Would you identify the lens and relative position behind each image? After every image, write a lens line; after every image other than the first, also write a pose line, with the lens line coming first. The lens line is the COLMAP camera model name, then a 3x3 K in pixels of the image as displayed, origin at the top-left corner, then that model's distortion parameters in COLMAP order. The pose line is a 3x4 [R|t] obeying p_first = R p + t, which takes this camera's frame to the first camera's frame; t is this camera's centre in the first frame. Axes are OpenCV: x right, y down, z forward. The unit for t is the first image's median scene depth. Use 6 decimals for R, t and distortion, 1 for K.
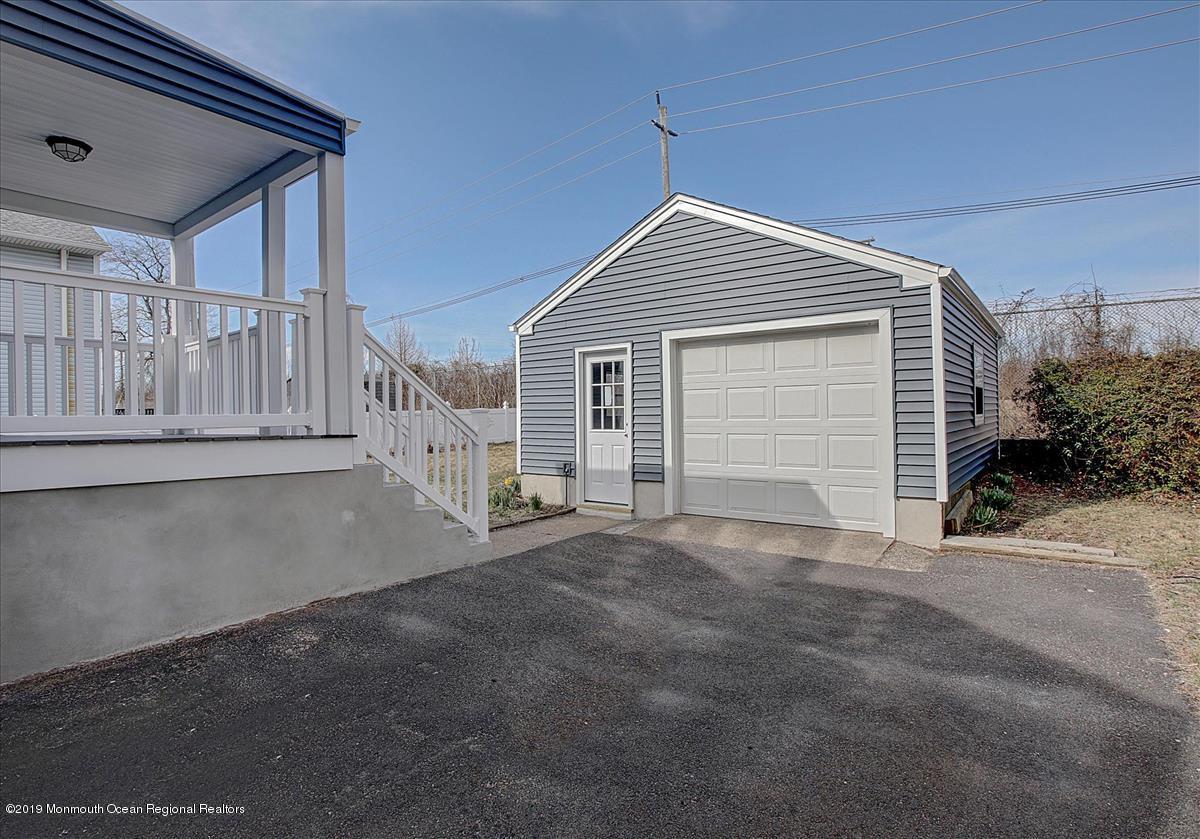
lens RADIAL K [[592.3, 0, 604.0], [0, 592.3, 416.4], [0, 0, 1]] dist [0.000797, -0.000230]
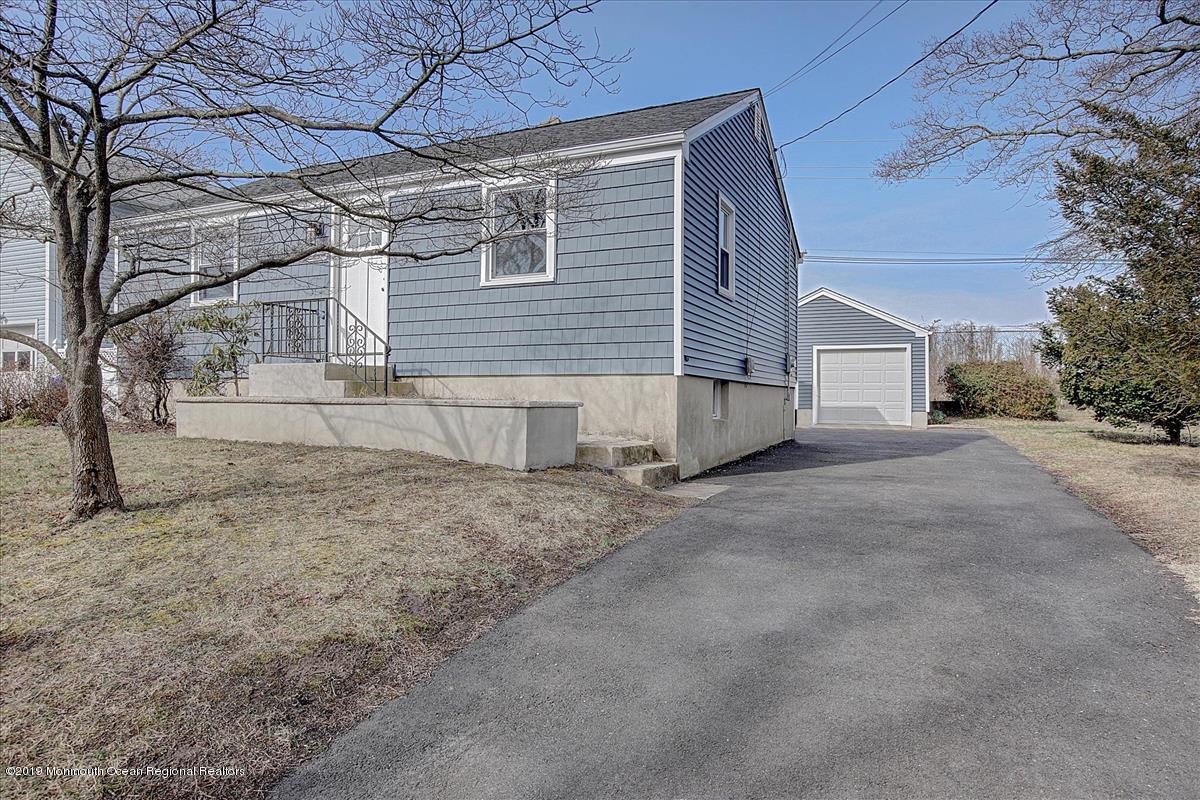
lens RADIAL K [[693.7, 0, 596.3], [0, 693.7, 399.7], [0, 0, 1]] dist [-0.002823, -0.000146]
pose [[0.977987, 0.023360, 0.207356, -1.303529], [-0.021064, 0.999690, -0.013273, 0.124437], [-0.207602, 0.008613, 0.978175, -1.499171]]
